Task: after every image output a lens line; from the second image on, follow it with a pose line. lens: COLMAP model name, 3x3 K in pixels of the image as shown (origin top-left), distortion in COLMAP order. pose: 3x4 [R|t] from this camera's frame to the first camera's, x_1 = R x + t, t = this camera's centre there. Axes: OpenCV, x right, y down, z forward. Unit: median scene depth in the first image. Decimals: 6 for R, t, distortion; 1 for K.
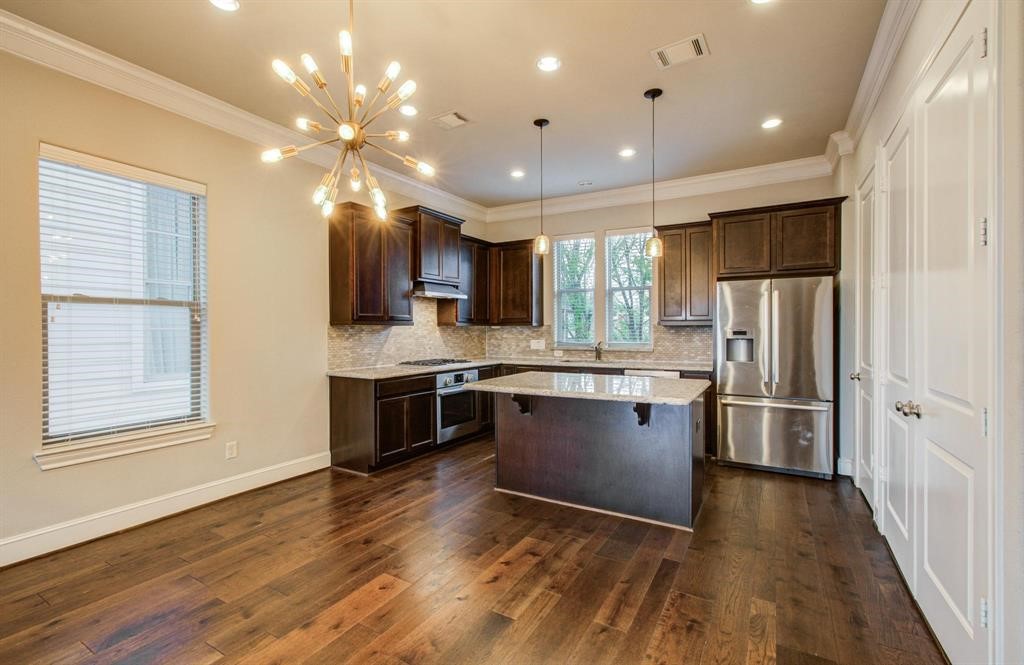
lens RADIAL K [[458.3, 0, 512.3], [0, 458.3, 331.6], [0, 0, 1]] dist [-0.003493, -0.000203]
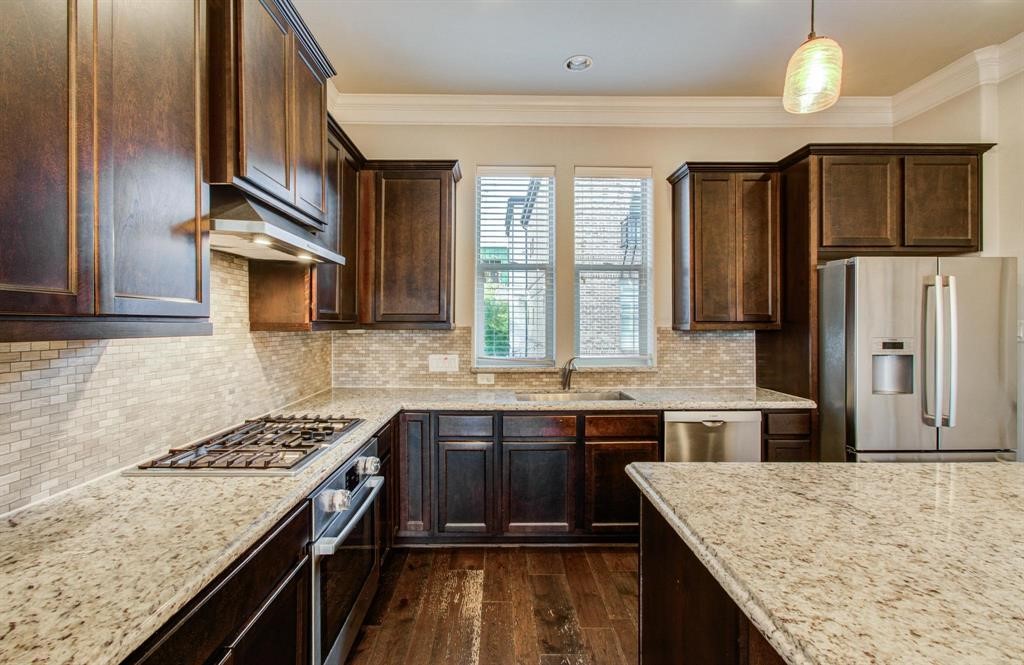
lens RADIAL K [[440.4, 0, 498.1], [0, 440.4, 320.4], [0, 0, 1]] dist [0.003503, 0.001011]
pose [[0.863746, 0.007985, 0.503864, -0.179039], [0.000731, 0.999854, -0.017098, -0.015521], [-0.503927, 0.015137, 0.863614, 0.600908]]
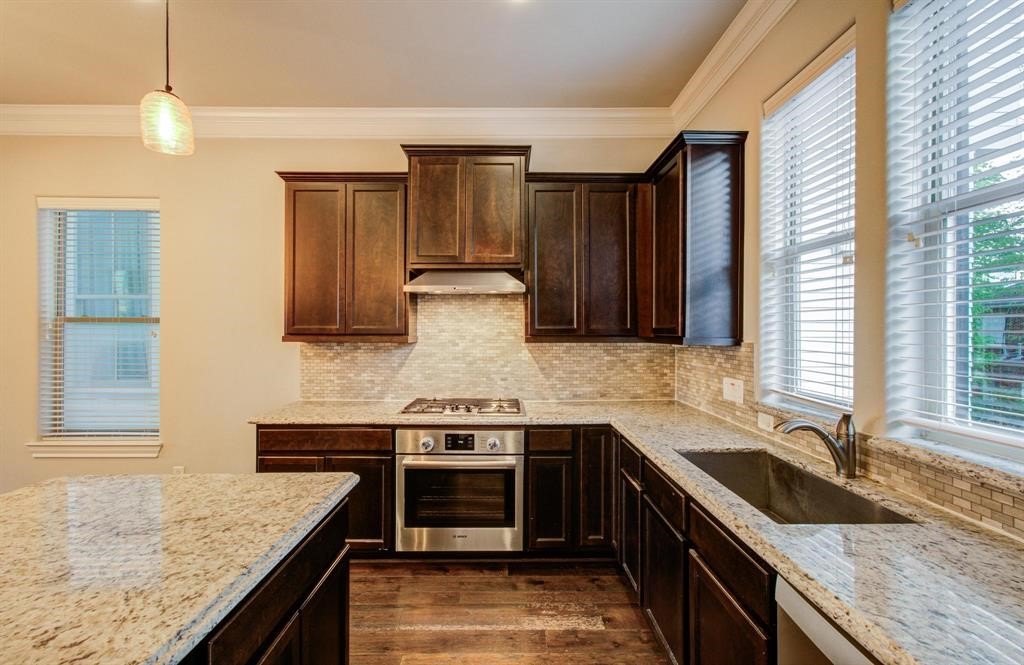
lens RADIAL K [[440.4, 0, 515.4], [0, 440.4, 339.8], [0, 0, 1]] dist [0.003503, 0.001011]
pose [[0.507142, 0.009241, -0.861813, 0.332407], [-0.010870, 0.999932, 0.004325, -0.018175], [0.861794, 0.007175, 0.507208, 0.743171]]
